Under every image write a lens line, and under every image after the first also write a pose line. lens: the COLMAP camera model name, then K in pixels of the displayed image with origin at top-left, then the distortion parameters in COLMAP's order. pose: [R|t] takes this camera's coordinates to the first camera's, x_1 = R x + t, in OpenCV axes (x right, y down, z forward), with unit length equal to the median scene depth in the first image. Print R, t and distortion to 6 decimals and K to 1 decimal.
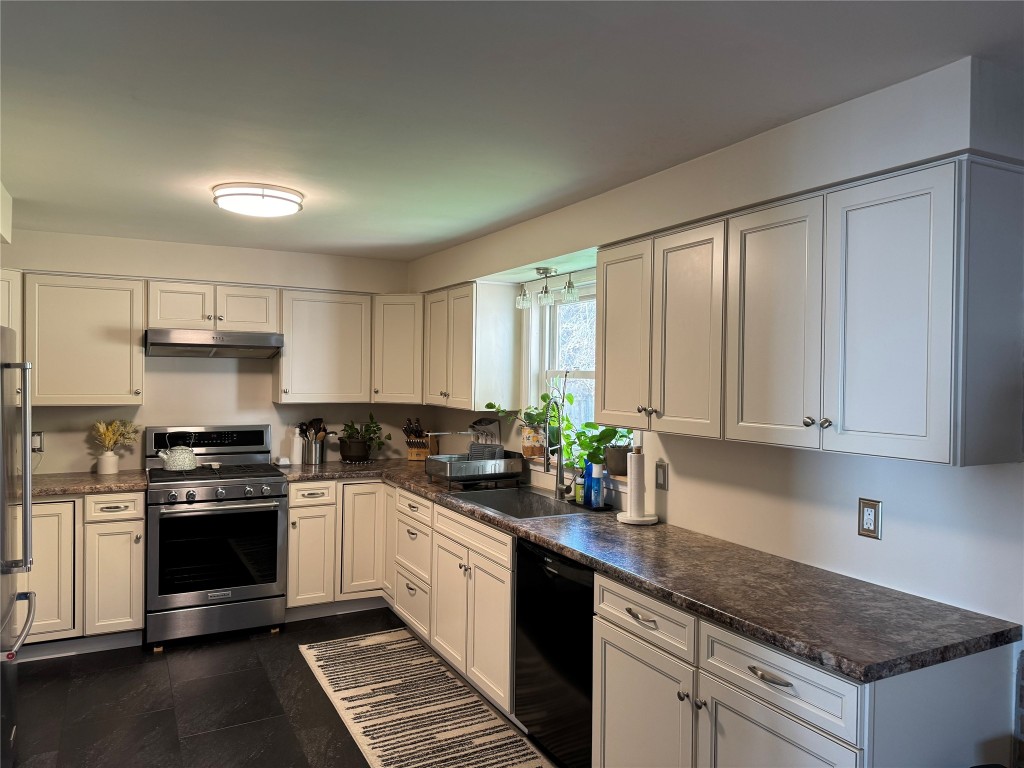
lens RADIAL K [[723.6, 0, 529.1], [0, 723.6, 375.4], [0, 0, 1]] dist [0.035085, -0.035593]
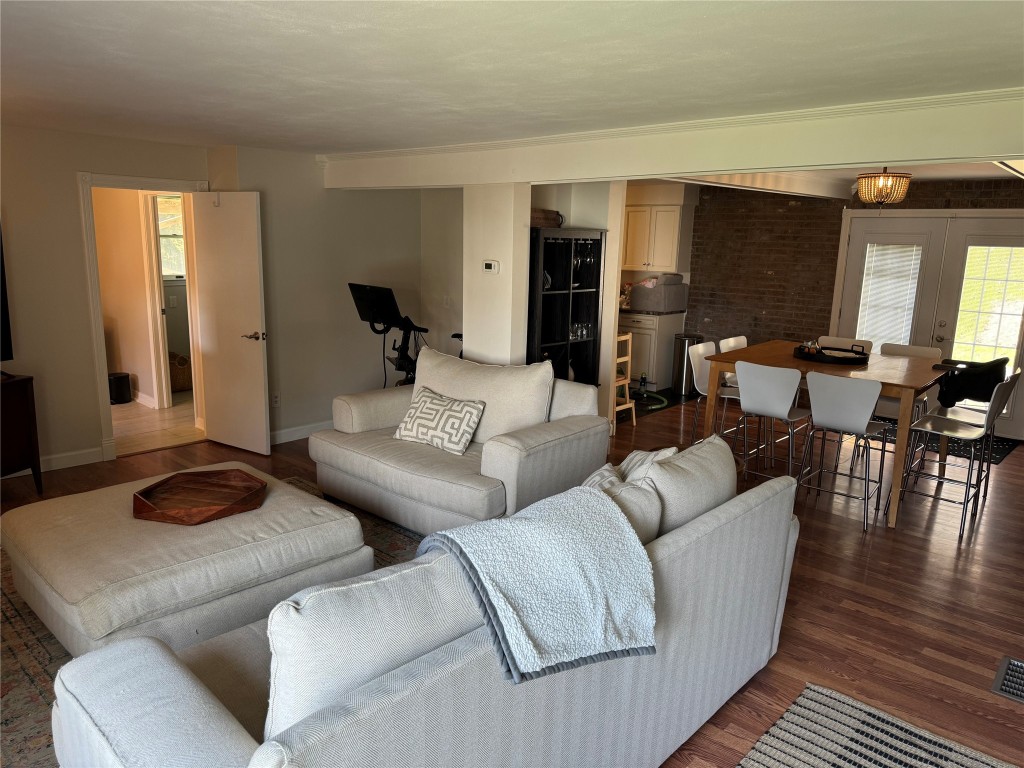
lens RADIAL K [[723.6, 0, 506.3], [0, 723.6, 390.2], [0, 0, 1]] dist [0.035085, -0.035593]
pose [[0.951235, -0.055933, 0.303354, -0.795866], [-0.010417, 0.977038, 0.212812, -0.049767], [-0.308292, -0.205595, 0.928809, -1.312150]]
